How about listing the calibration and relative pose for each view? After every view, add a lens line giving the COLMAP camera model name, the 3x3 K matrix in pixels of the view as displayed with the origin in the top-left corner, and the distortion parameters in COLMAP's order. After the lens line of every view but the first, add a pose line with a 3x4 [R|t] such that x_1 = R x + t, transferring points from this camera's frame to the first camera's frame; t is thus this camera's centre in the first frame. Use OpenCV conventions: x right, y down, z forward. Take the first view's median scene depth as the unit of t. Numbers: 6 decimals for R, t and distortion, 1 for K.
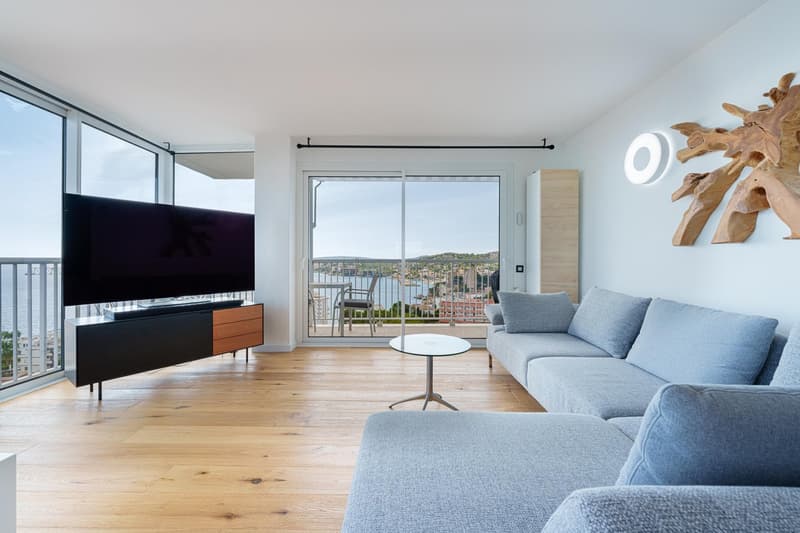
lens RADIAL K [[324.6, 0, 401.6], [0, 324.6, 263.3], [0, 0, 1]] dist [0.000493, -0.000227]
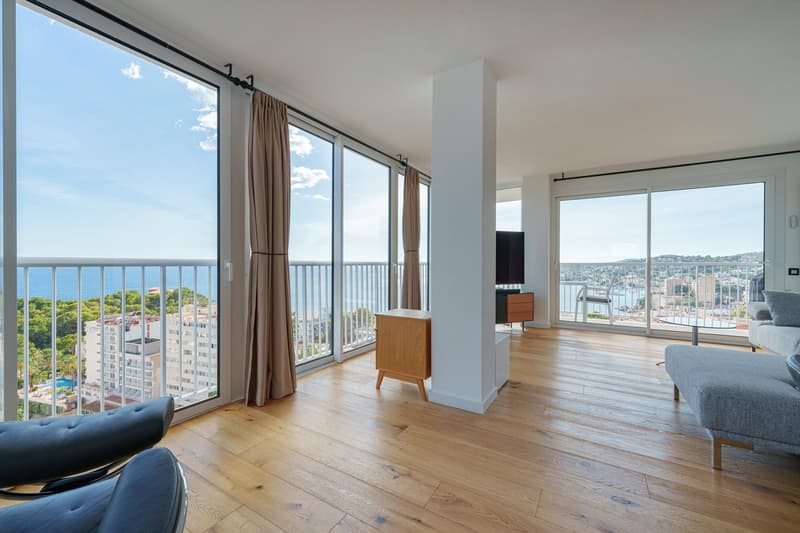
lens RADIAL K [[324.6, 0, 401.6], [0, 324.6, 263.3], [0, 0, 1]] dist [0.000493, -0.000227]
pose [[0.856802, 0.000523, -0.515646, -0.140761], [-0.006892, 0.999922, -0.010438, 0.009355], [0.515600, 0.012497, 0.856738, -0.435704]]
